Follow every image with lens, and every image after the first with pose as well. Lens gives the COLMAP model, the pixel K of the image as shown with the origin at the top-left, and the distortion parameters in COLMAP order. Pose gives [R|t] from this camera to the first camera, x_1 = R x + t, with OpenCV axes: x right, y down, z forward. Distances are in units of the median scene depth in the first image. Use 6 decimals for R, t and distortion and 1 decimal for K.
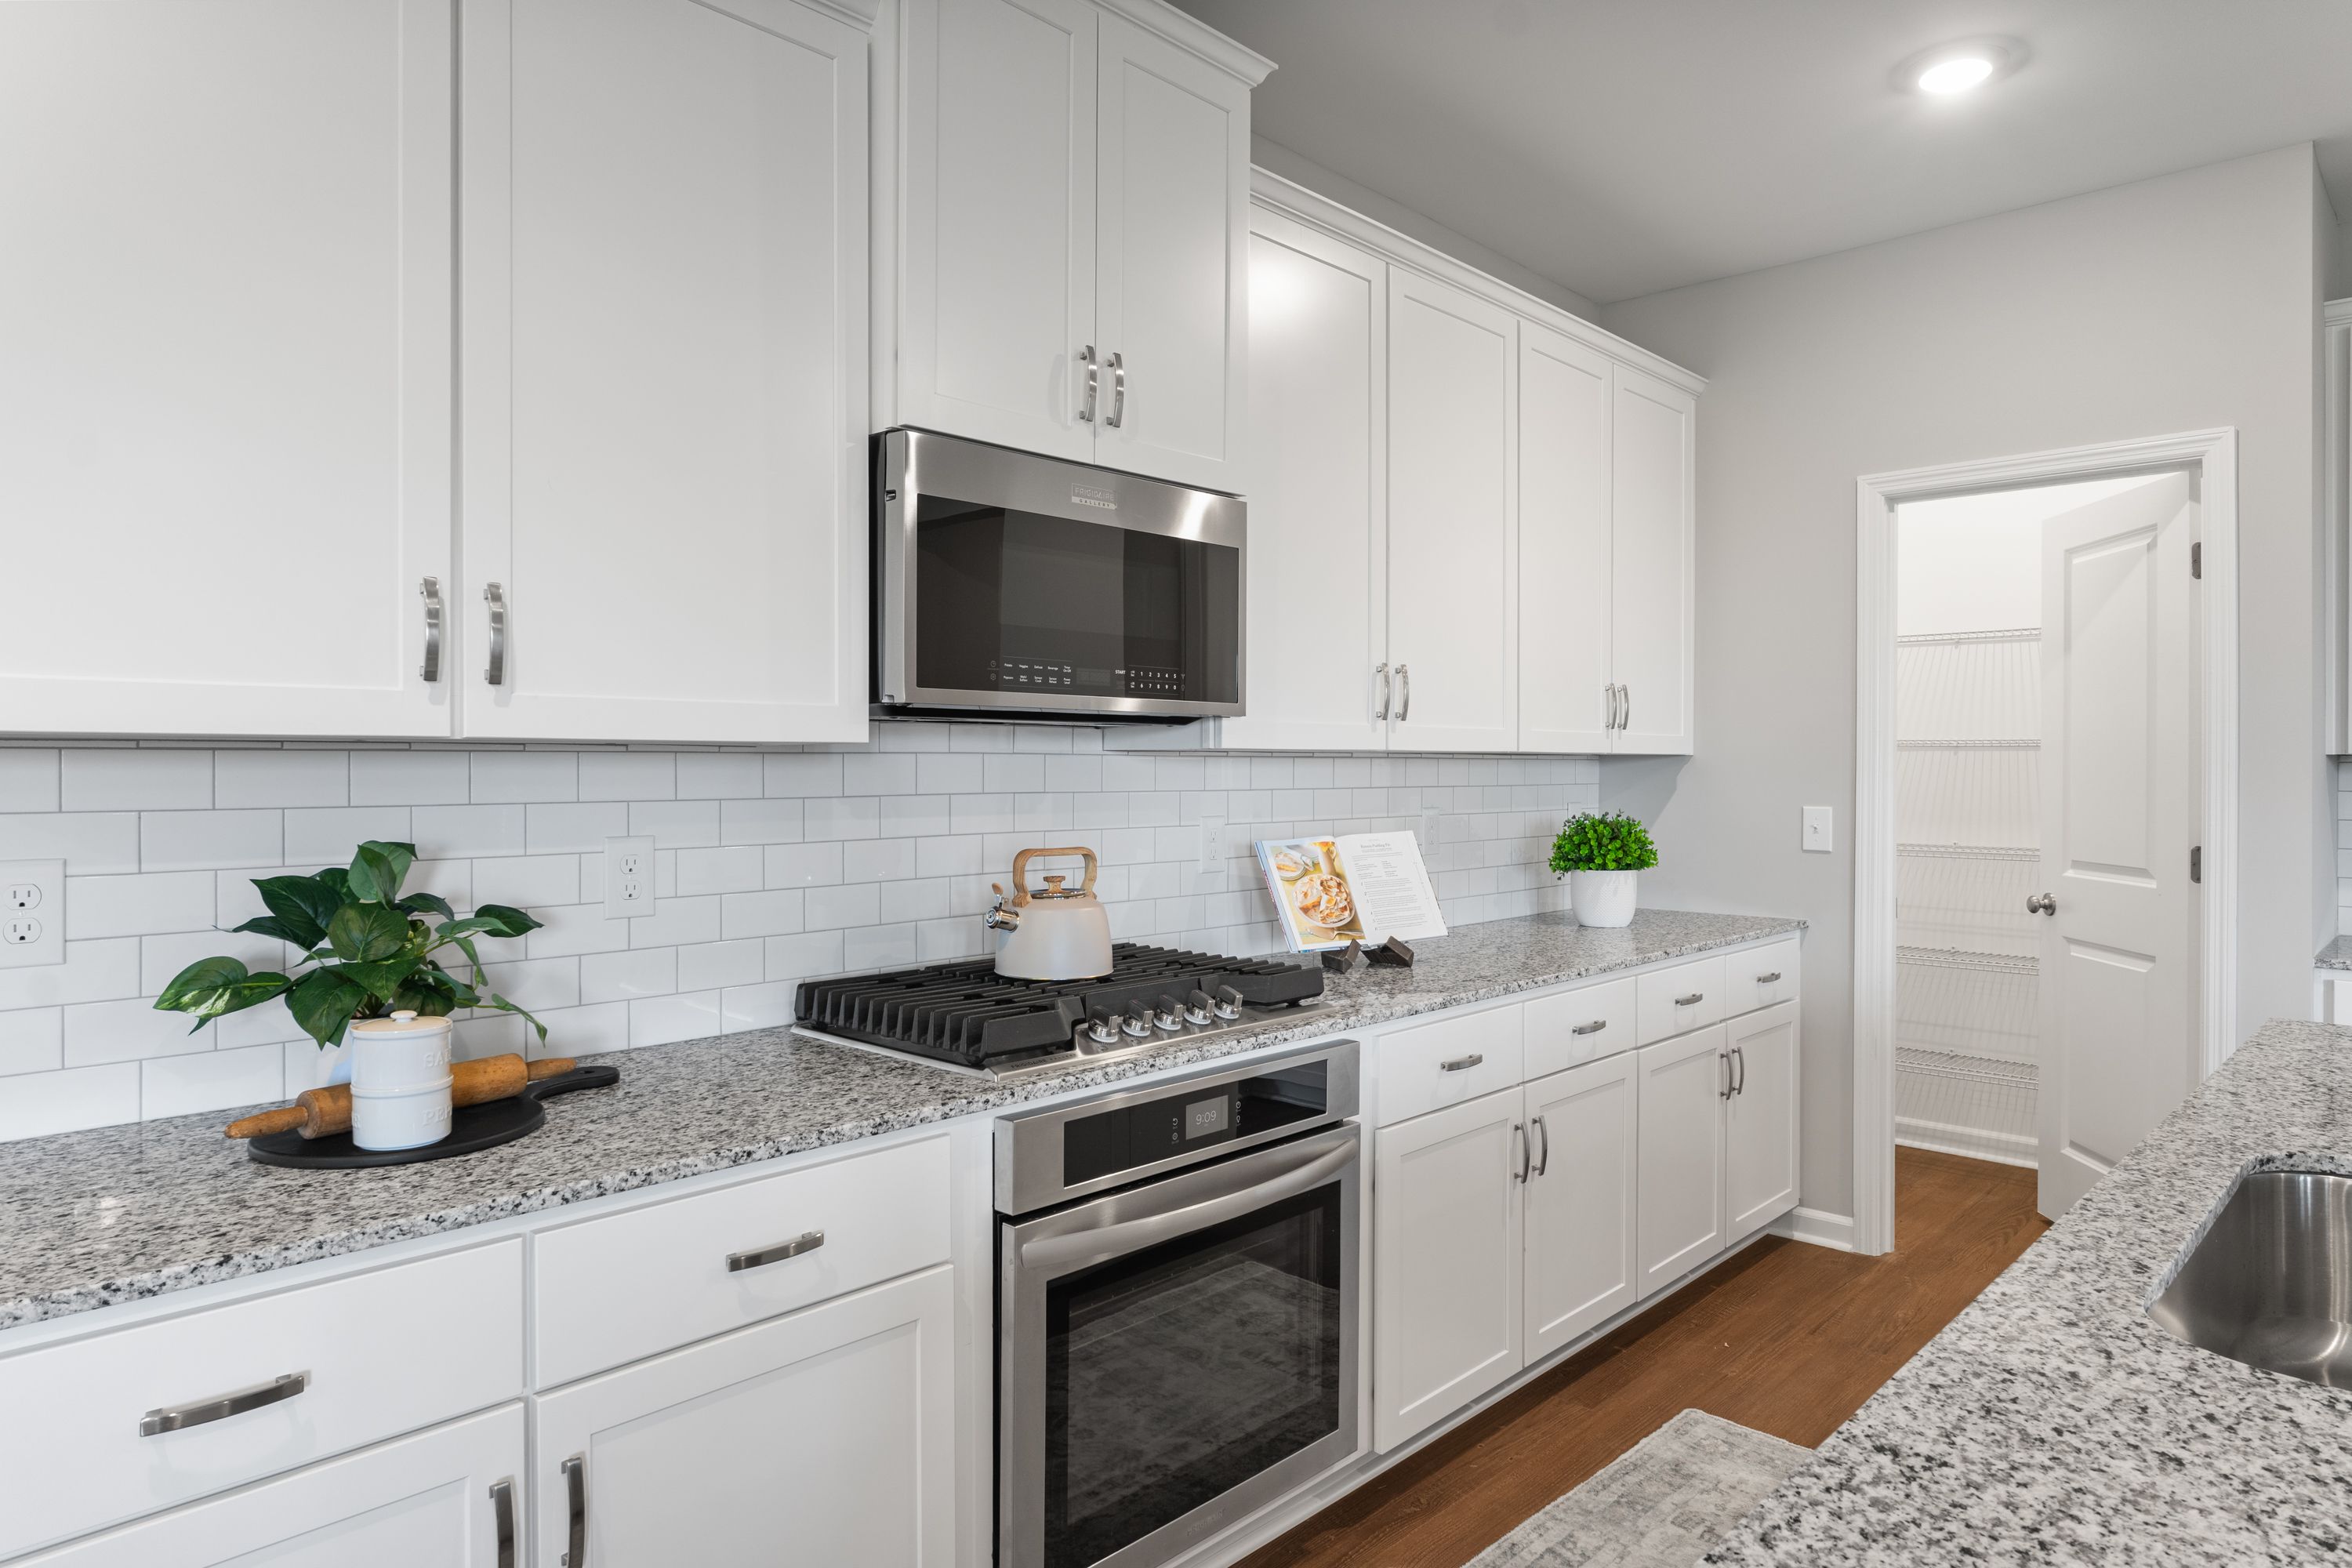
lens RADIAL K [[1420.1, 0, 1184.4], [0, 1420.1, 772.3], [0, 0, 1]] dist [-0.005180, 0.001026]
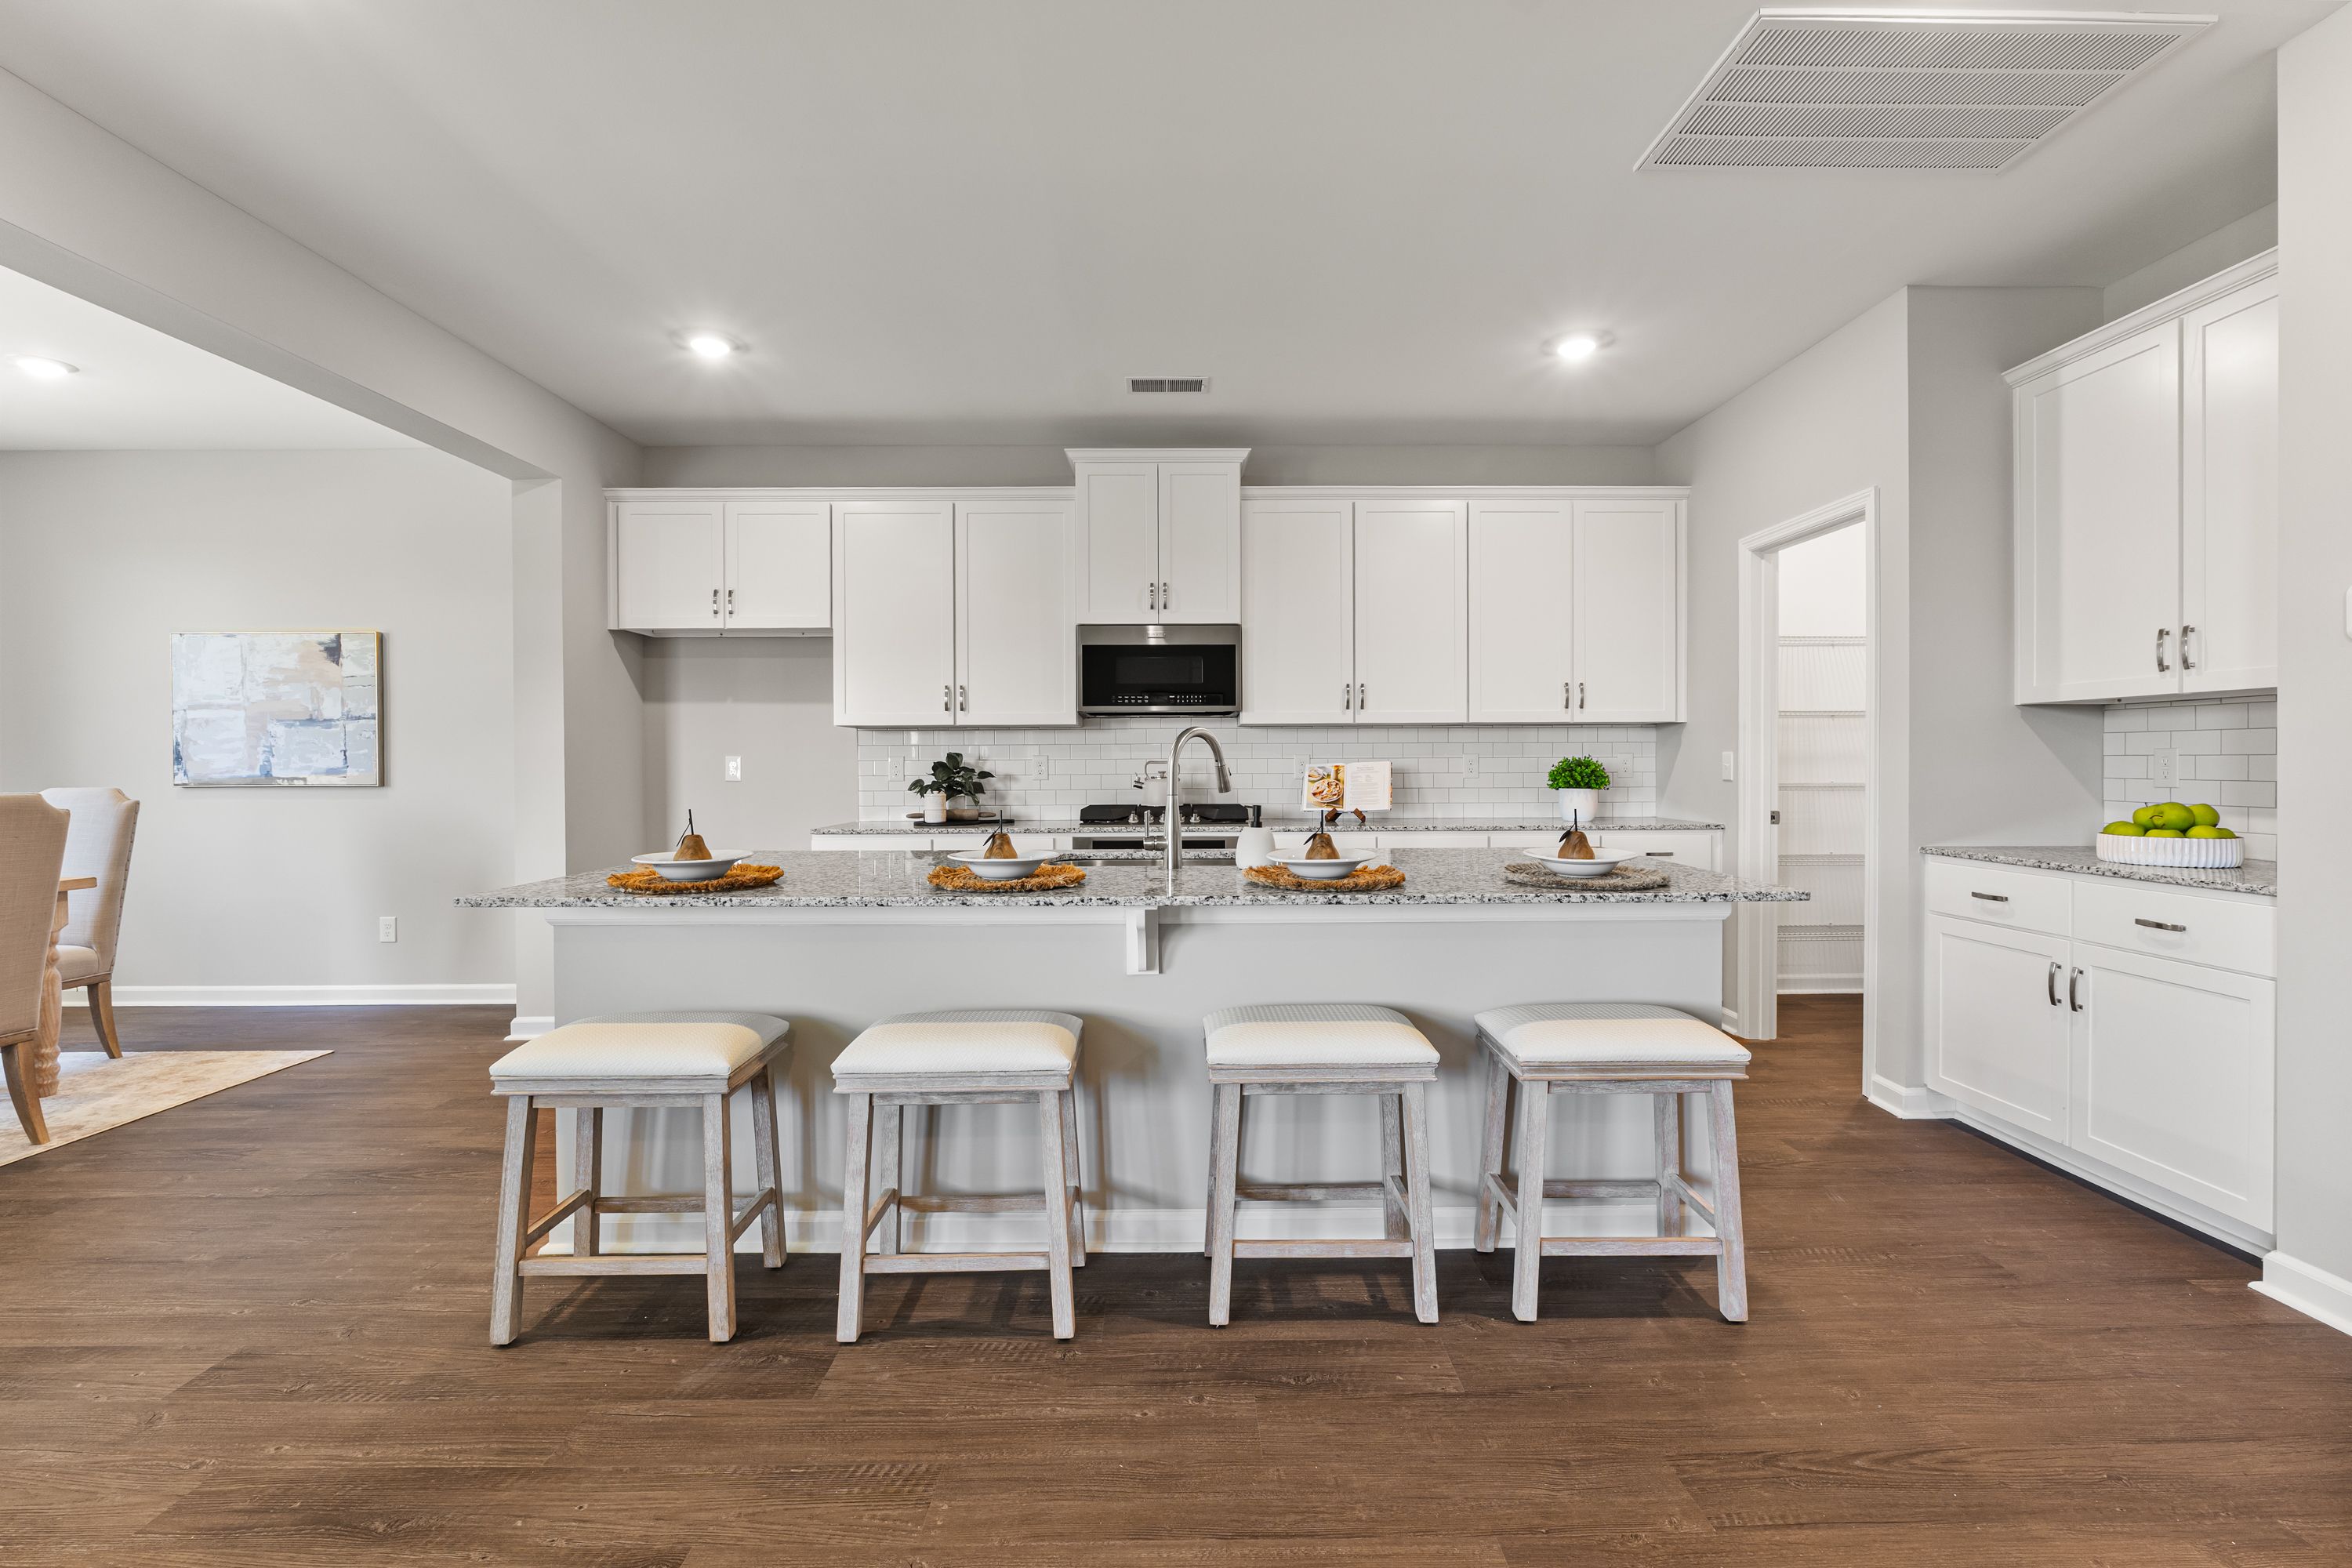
lens RADIAL K [[989.8, 0, 1180.5], [0, 989.8, 781.1], [0, 0, 1]] dist [-0.008816, 0.001523]
pose [[0.693137, 0.010858, -0.720724, 1.345202], [0.002155, 0.999851, 0.017136, 0.059890], [0.720803, -0.013430, 0.693010, -0.327344]]
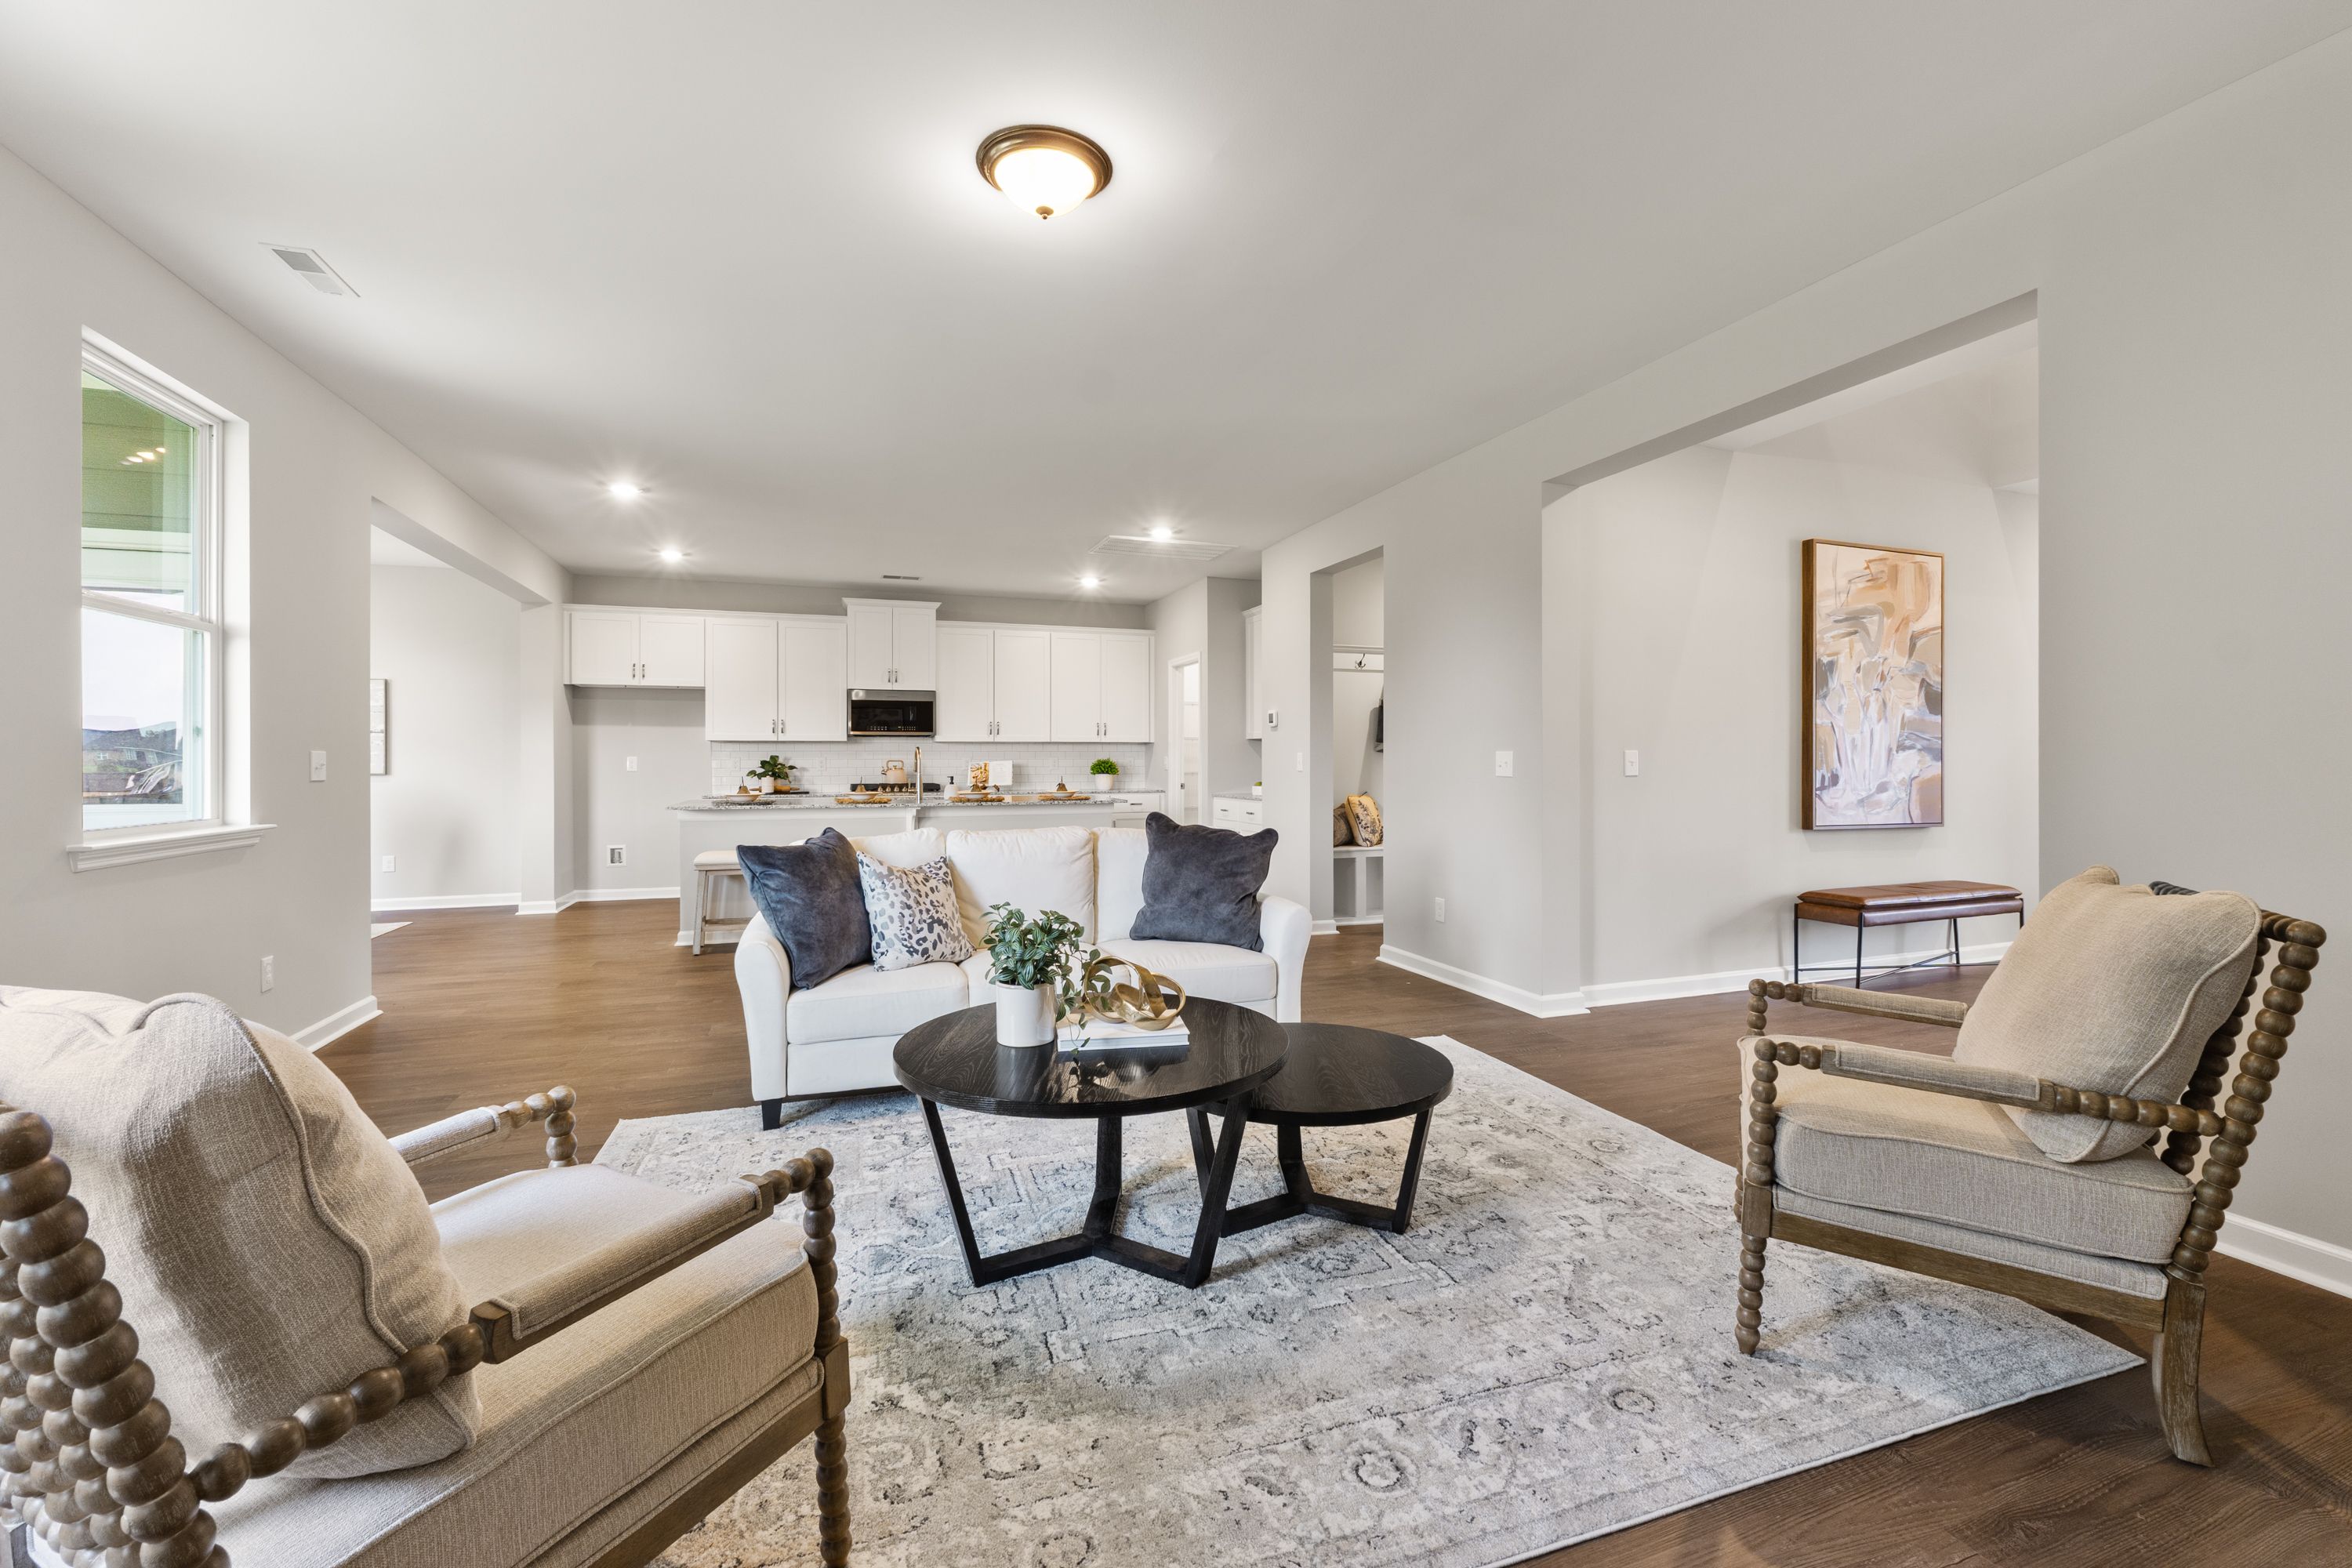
lens RADIAL K [[989.8, 0, 1182.0], [0, 989.8, 764.2], [0, 0, 1]] dist [-0.008816, 0.001523]
pose [[0.894046, -0.003448, -0.447962, 2.567864], [0.002277, 0.999992, -0.003152, 0.082549], [0.447970, 0.001798, 0.894047, -1.859034]]
